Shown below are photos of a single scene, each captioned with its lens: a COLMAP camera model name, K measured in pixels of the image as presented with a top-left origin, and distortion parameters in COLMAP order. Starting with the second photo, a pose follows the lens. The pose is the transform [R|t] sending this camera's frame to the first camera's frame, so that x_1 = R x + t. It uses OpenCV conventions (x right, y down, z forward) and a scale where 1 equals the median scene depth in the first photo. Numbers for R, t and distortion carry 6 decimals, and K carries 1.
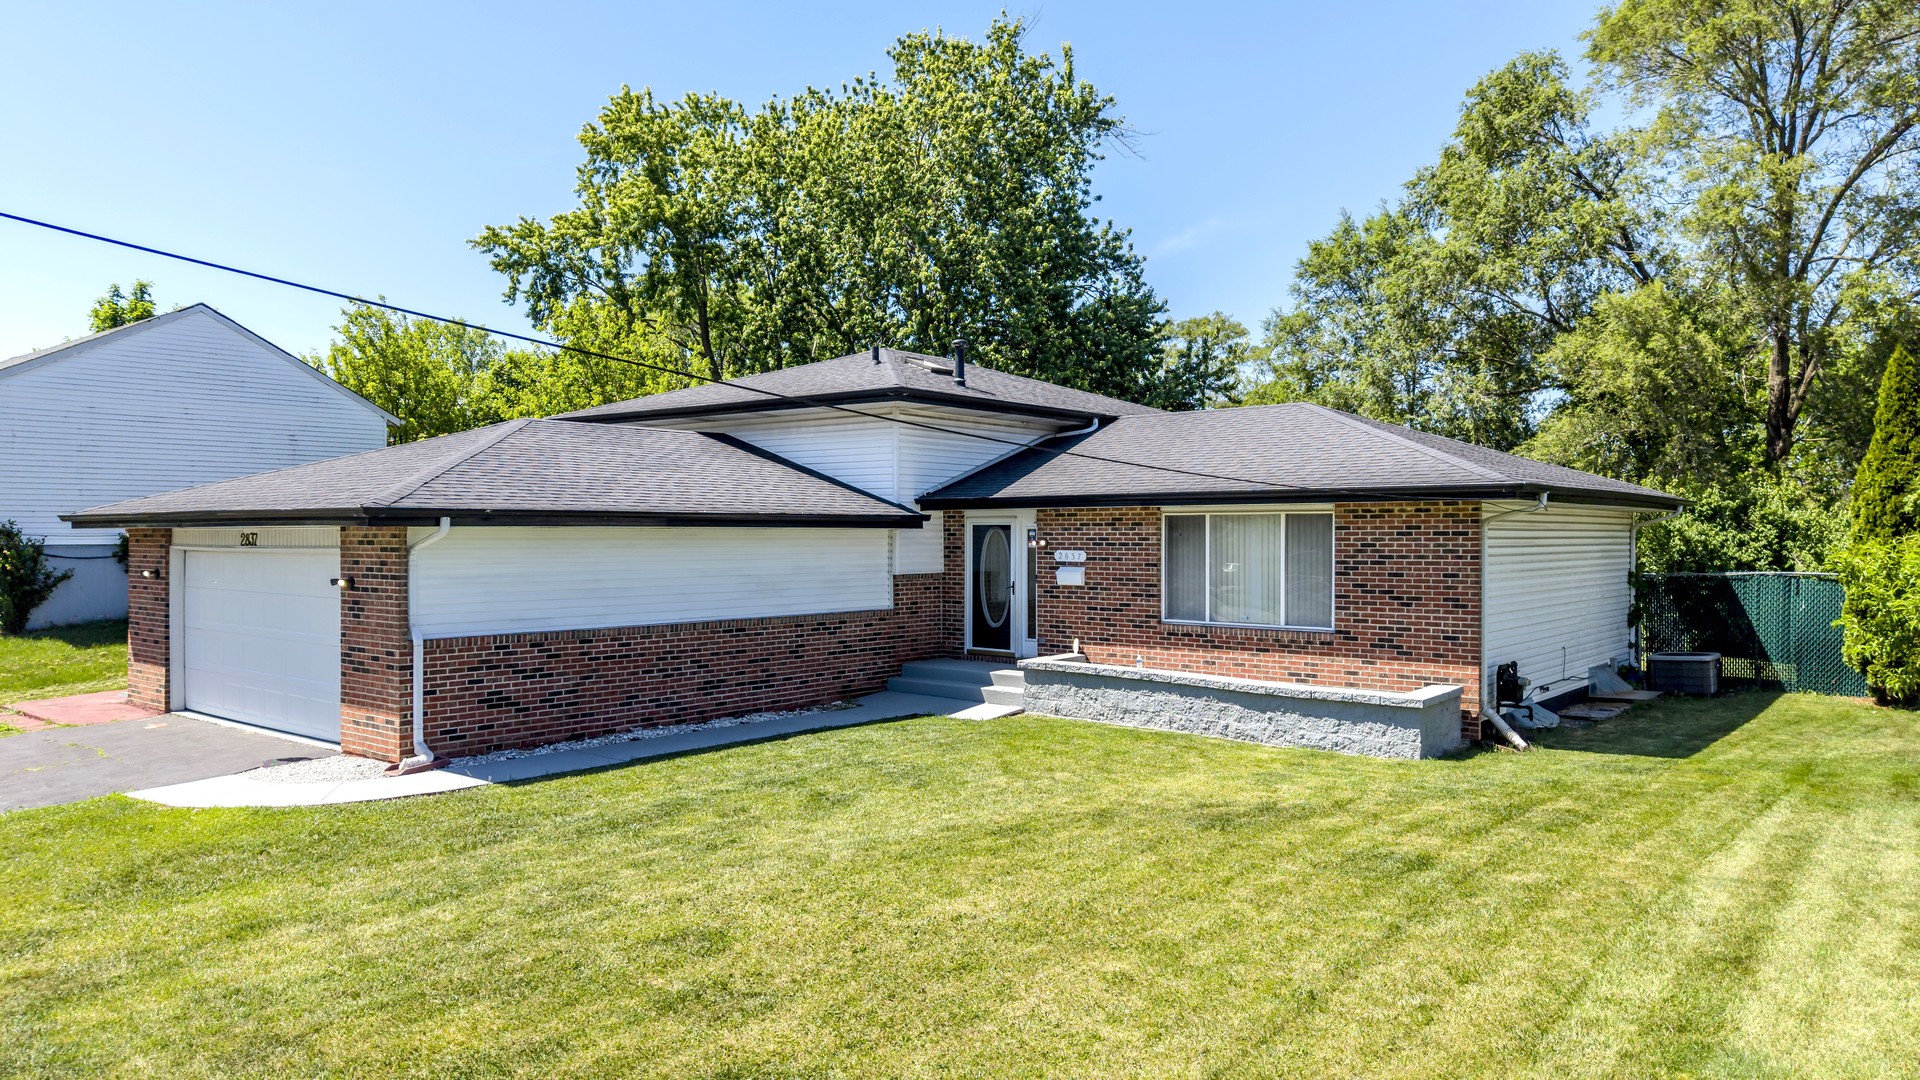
lens RADIAL K [[1288.6, 0, 960.0], [0, 1288.6, 540.0], [0, 0, 1]] dist [0.041895, -0.057175]
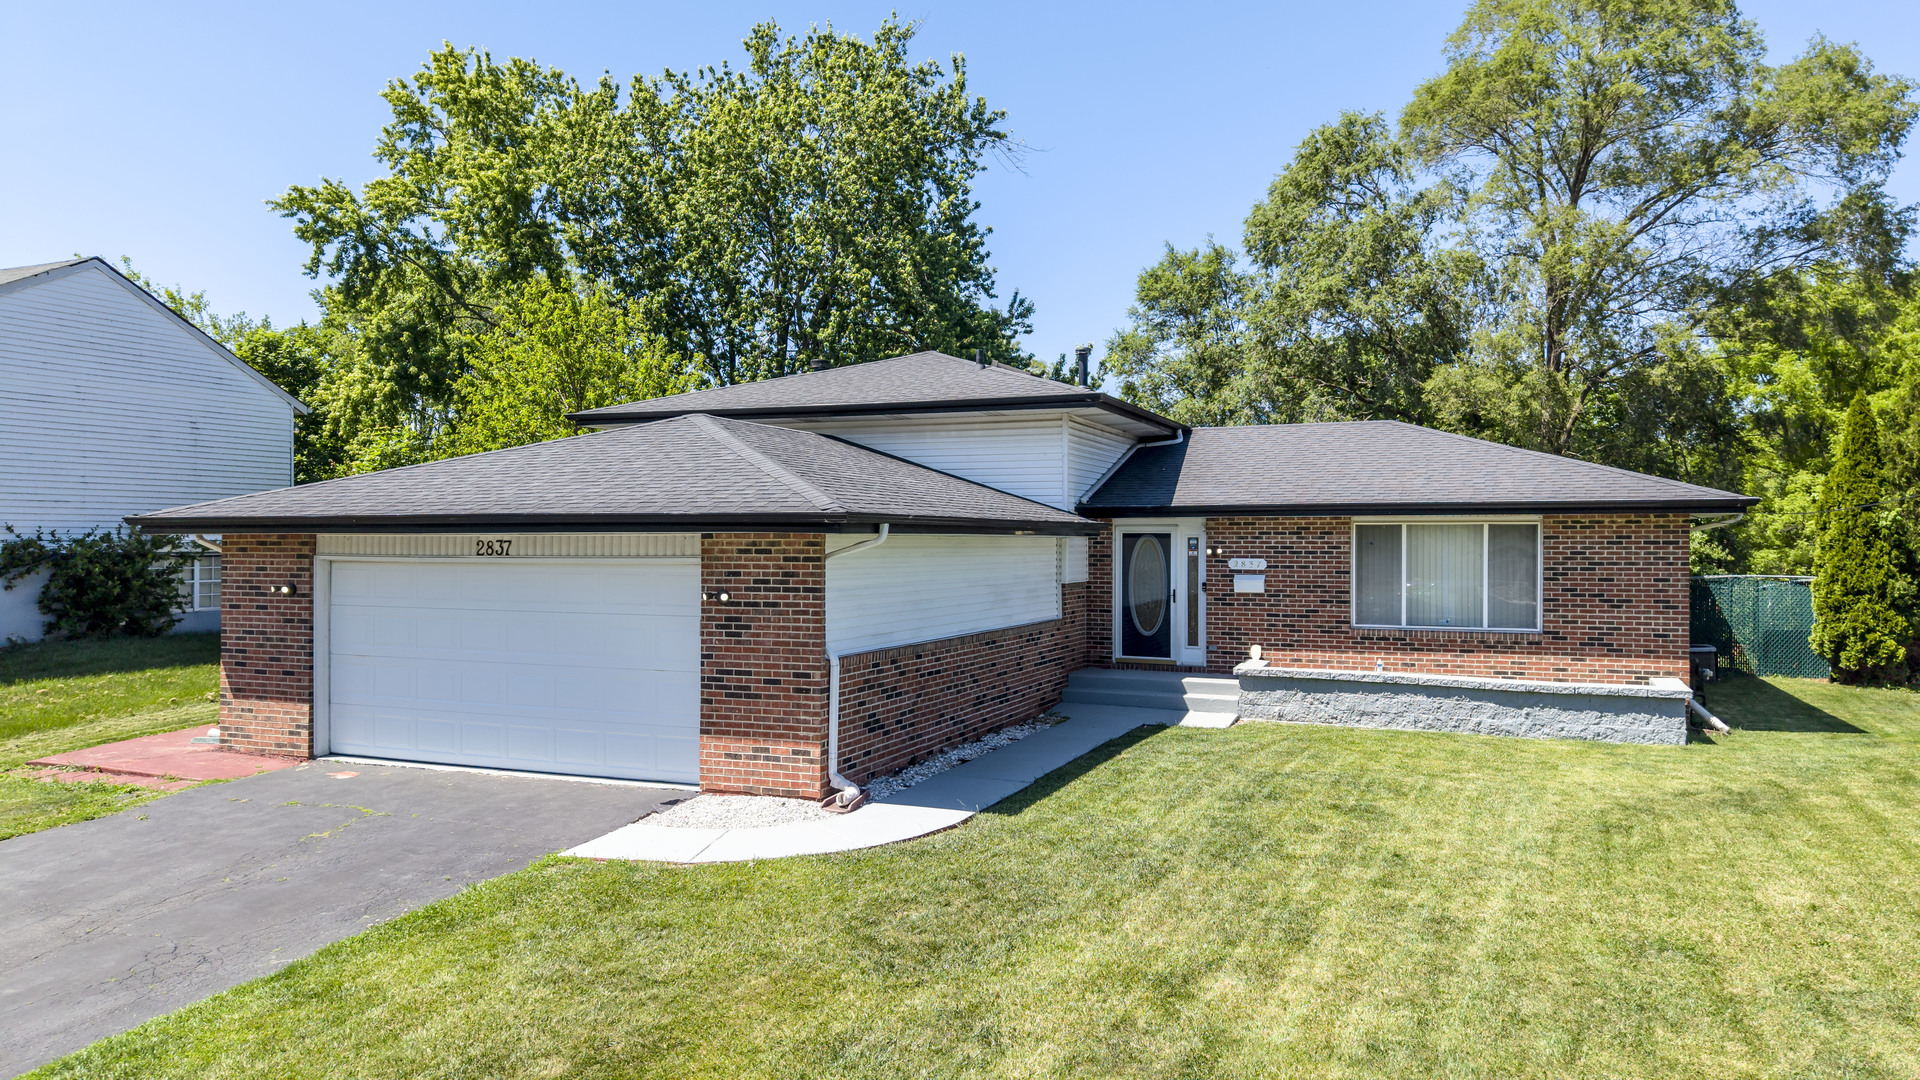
lens RADIAL K [[1288.6, 0, 960.0], [0, 1288.6, 540.0], [0, 0, 1]] dist [0.041895, -0.057175]
pose [[0.953975, 0.001953, 0.299879, -0.452922], [0.000035, 0.999978, -0.006623, 0.000045], [-0.299886, 0.006329, 0.953954, 0.091035]]
